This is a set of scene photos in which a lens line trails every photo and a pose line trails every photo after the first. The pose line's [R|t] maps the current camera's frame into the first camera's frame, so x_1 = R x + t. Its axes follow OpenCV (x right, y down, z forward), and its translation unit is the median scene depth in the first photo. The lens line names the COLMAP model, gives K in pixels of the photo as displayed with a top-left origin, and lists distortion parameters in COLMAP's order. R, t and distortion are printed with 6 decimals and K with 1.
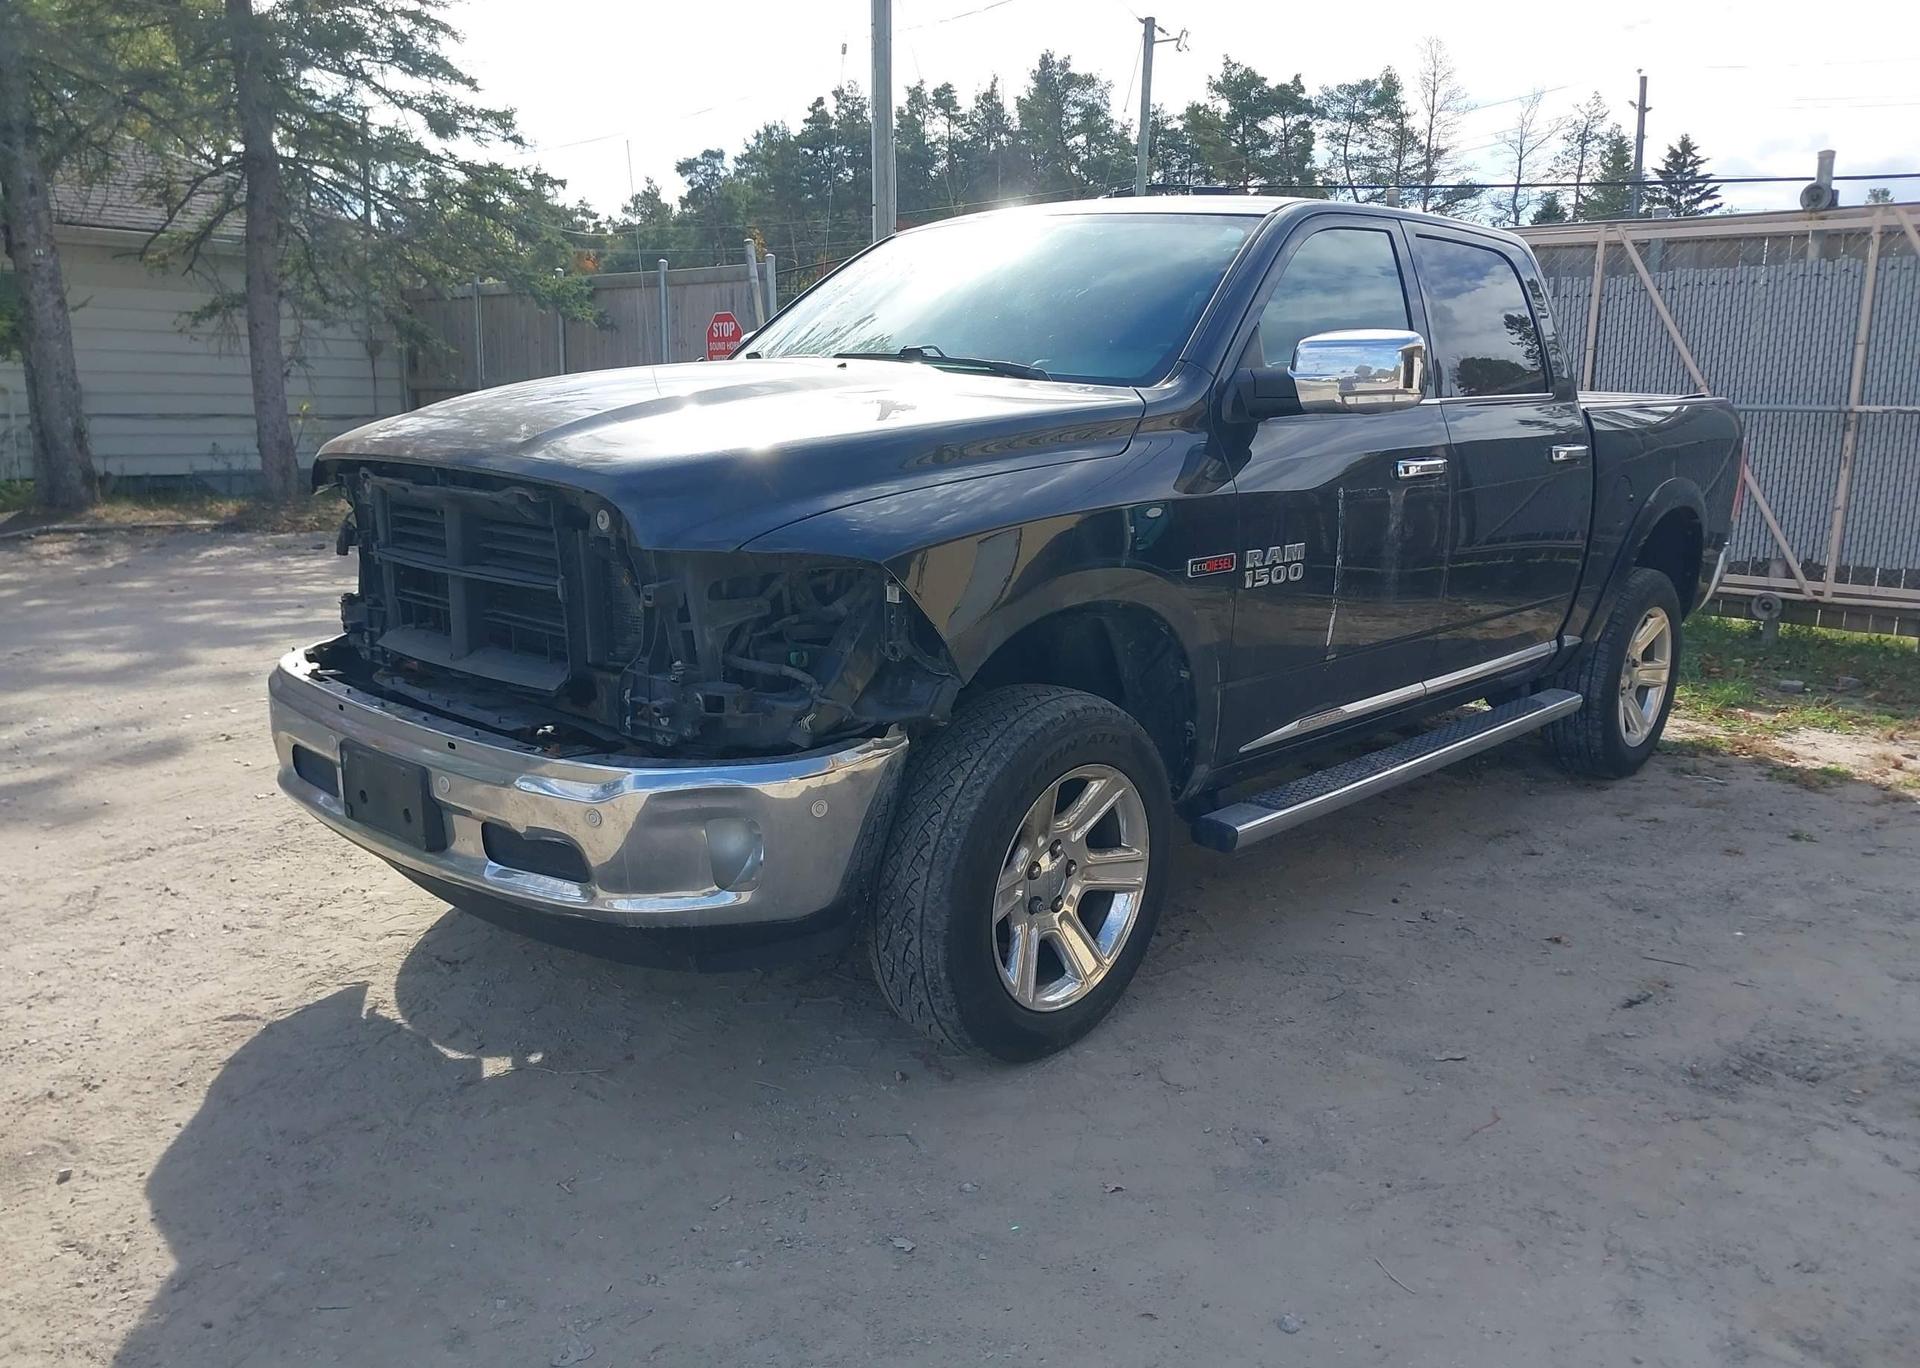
lens RADIAL K [[1513.7, 0, 973.1], [0, 1513.7, 700.0], [0, 0, 1]] dist [0.029365, -0.038121]
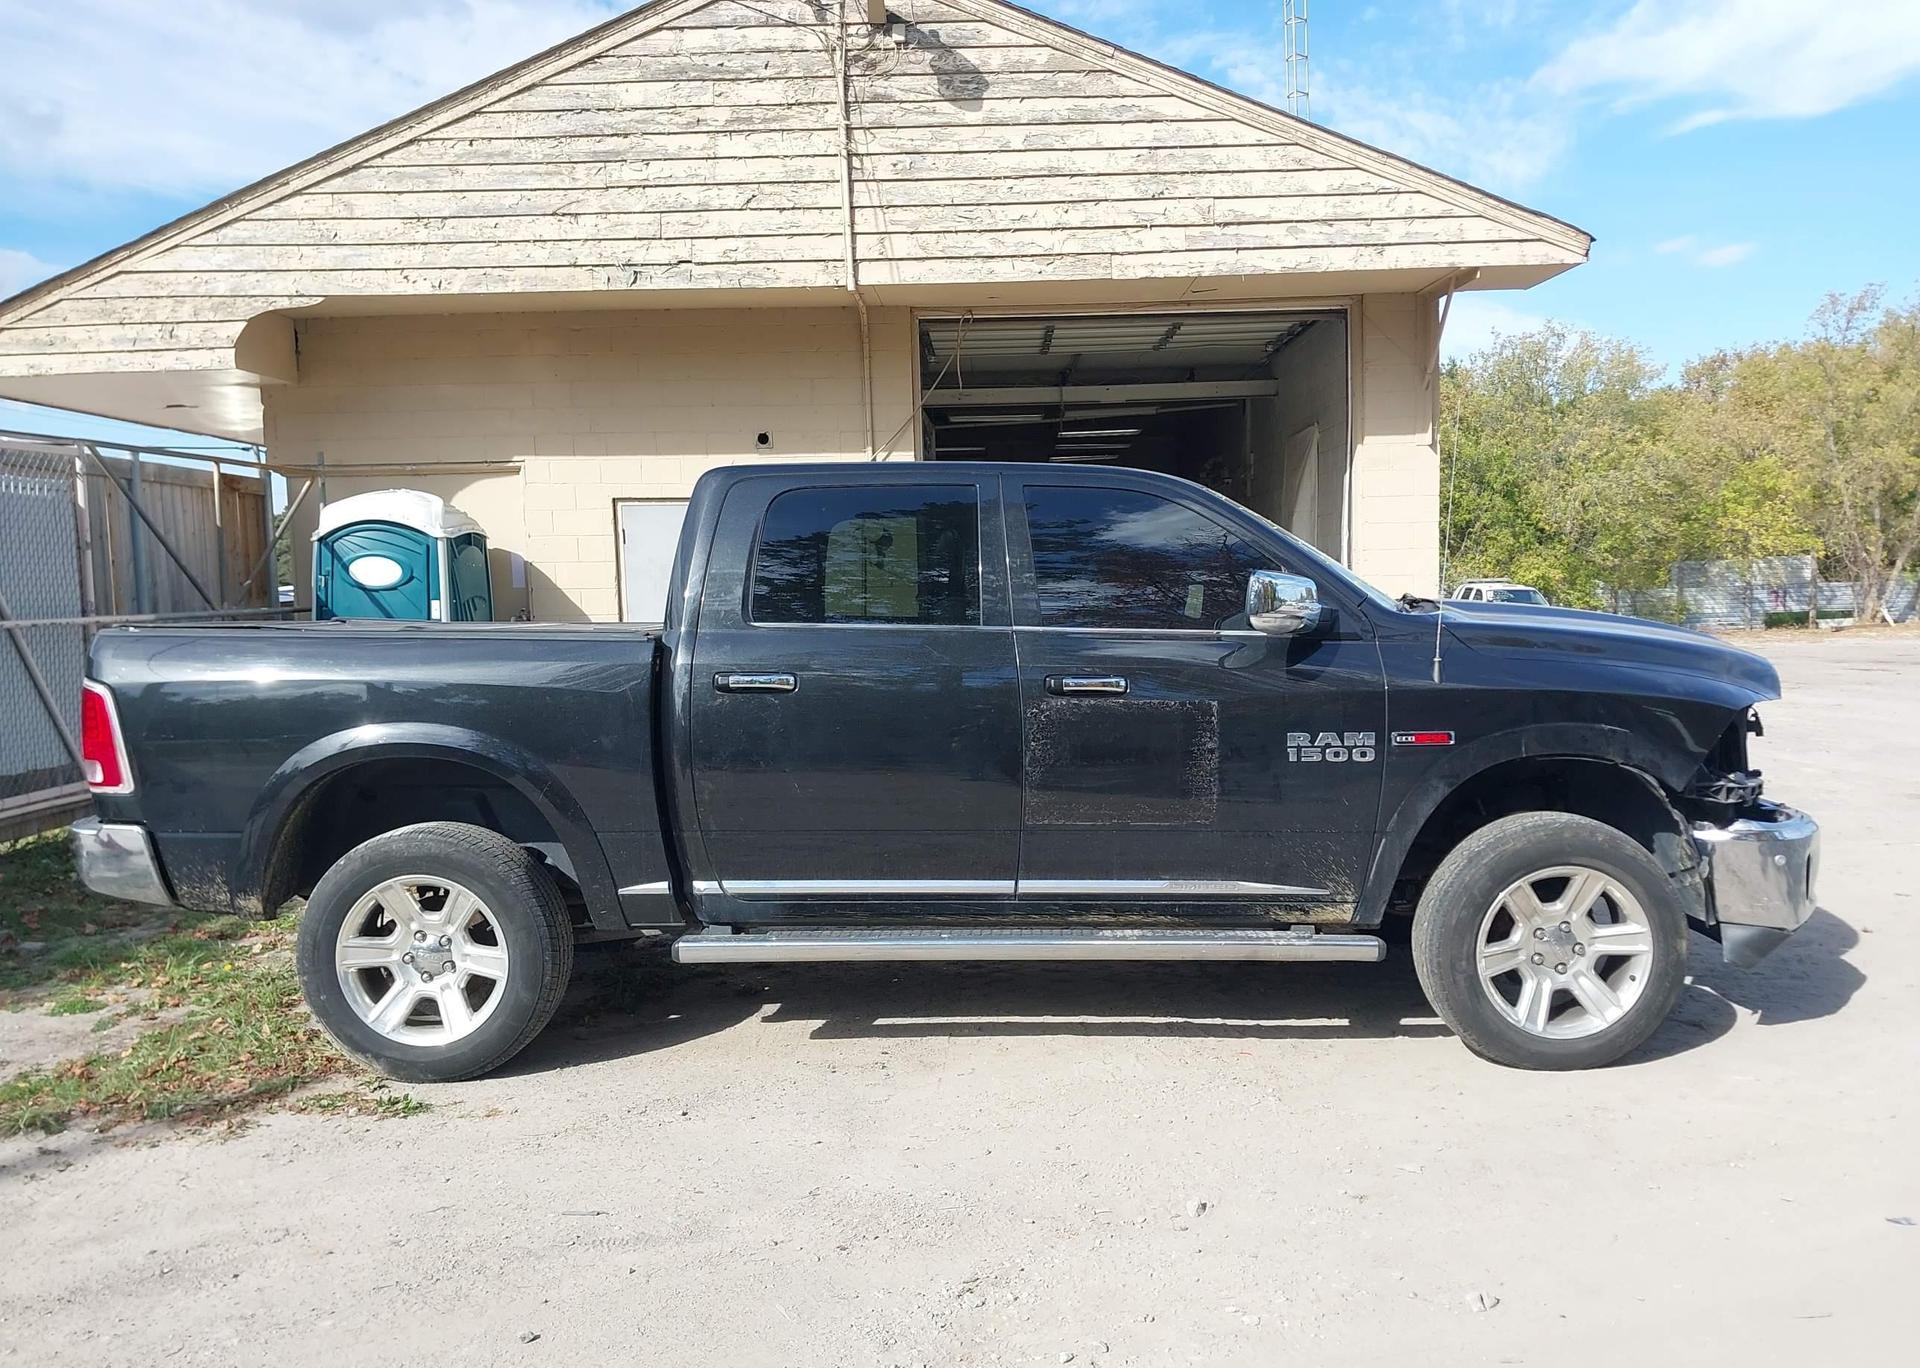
lens RADIAL K [[1513.7, 0, 973.9], [0, 1513.7, 694.5], [0, 0, 1]] dist [0.029365, -0.038121]
pose [[-0.646633, -0.068948, 0.759678, -0.399222], [0.155630, 0.963034, 0.219876, -0.221804], [-0.746756, 0.260408, -0.611999, 0.945792]]
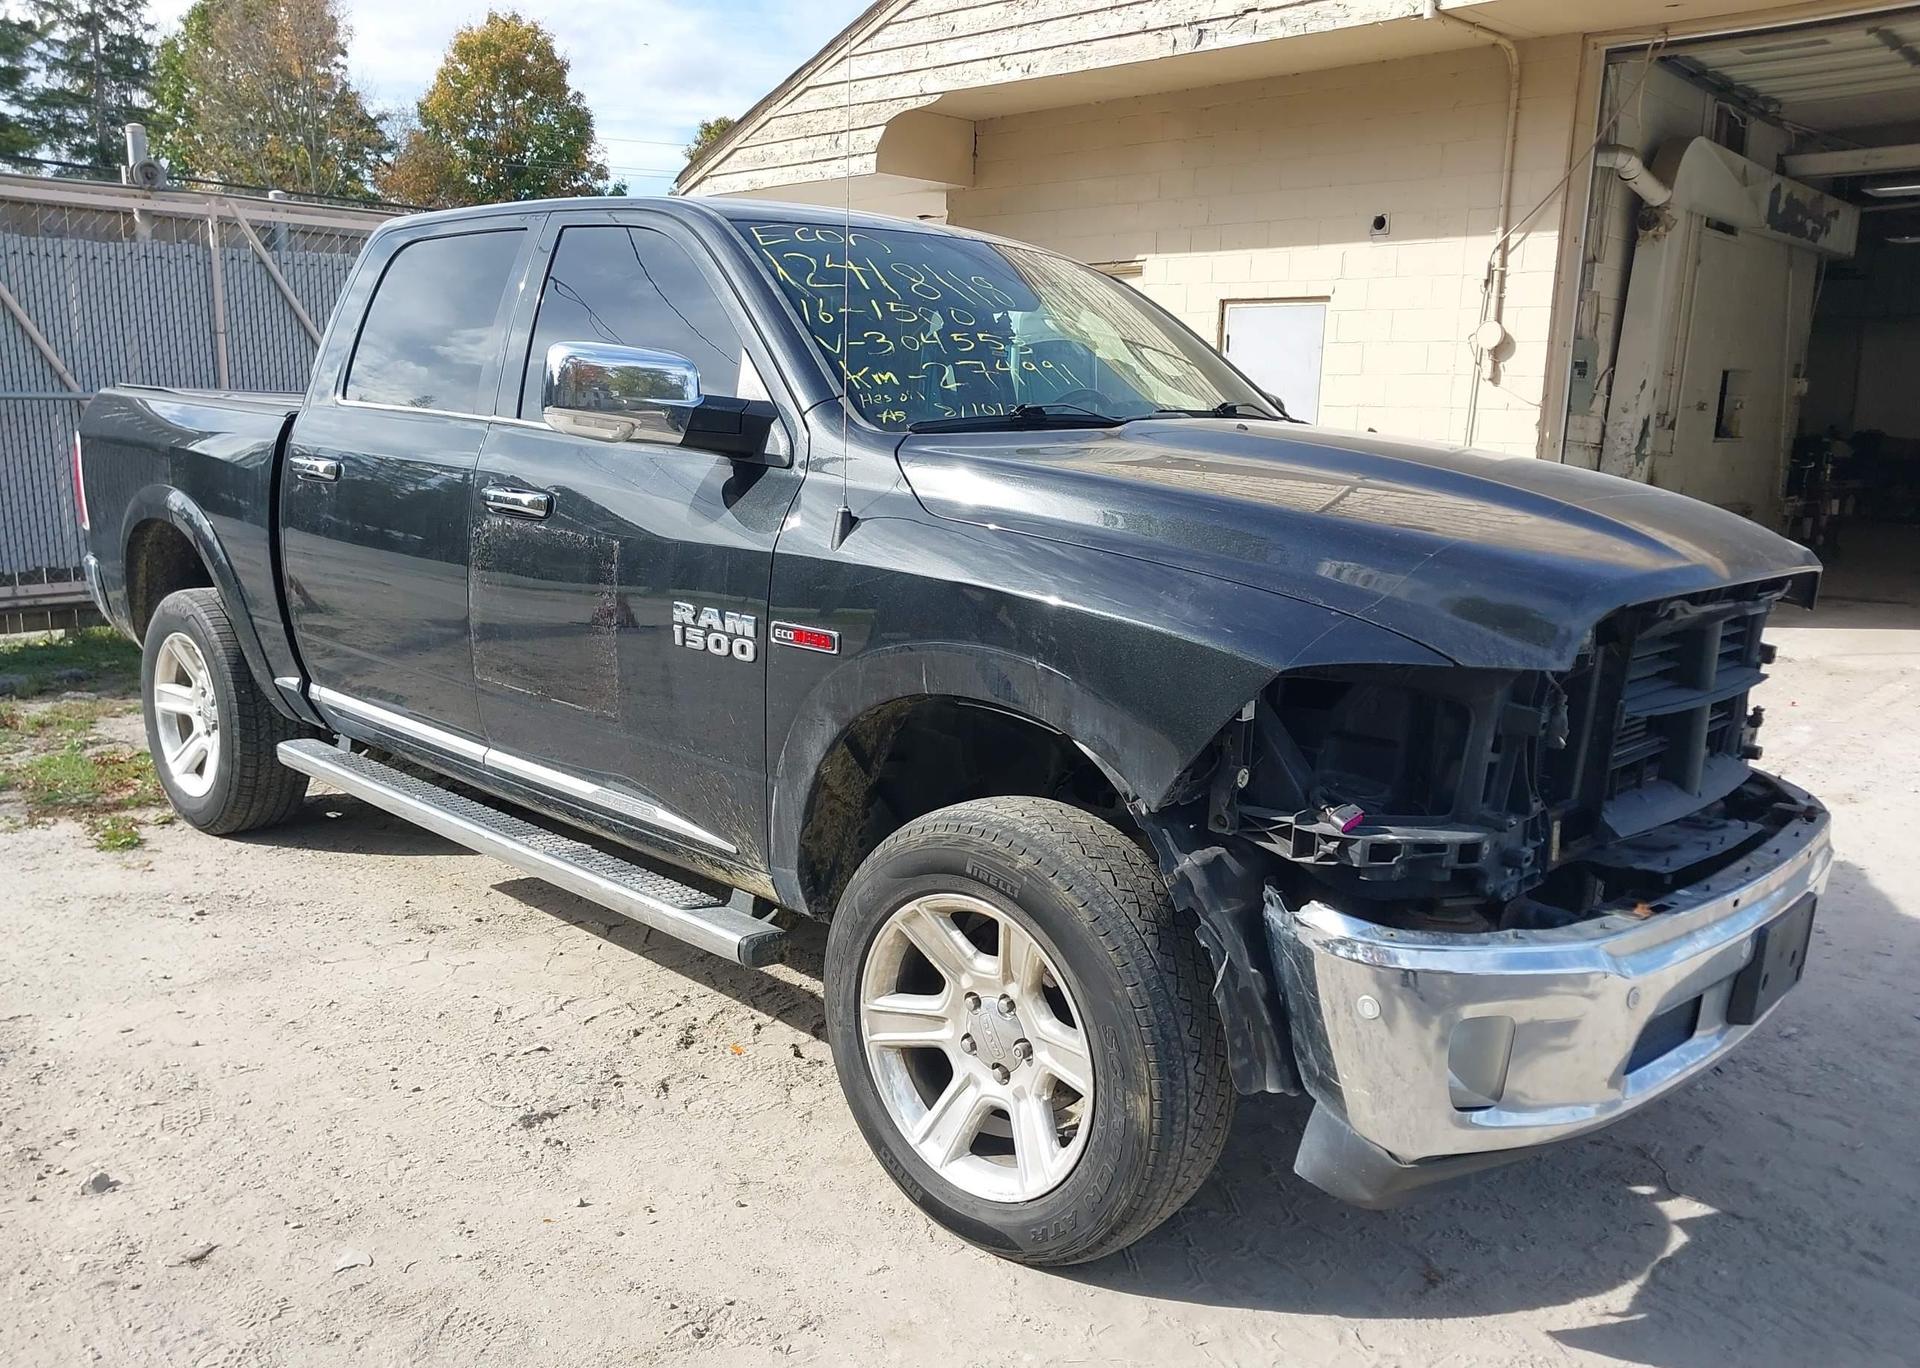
lens RADIAL K [[1513.7, 0, 967.7], [0, 1513.7, 683.7], [0, 0, 1]] dist [0.029365, -0.038121]
pose [[0.032327, -0.205056, 0.978216, -0.413718], [0.175650, 0.964661, 0.196410, -0.116016], [-0.983922, 0.165474, 0.067203, 0.465970]]
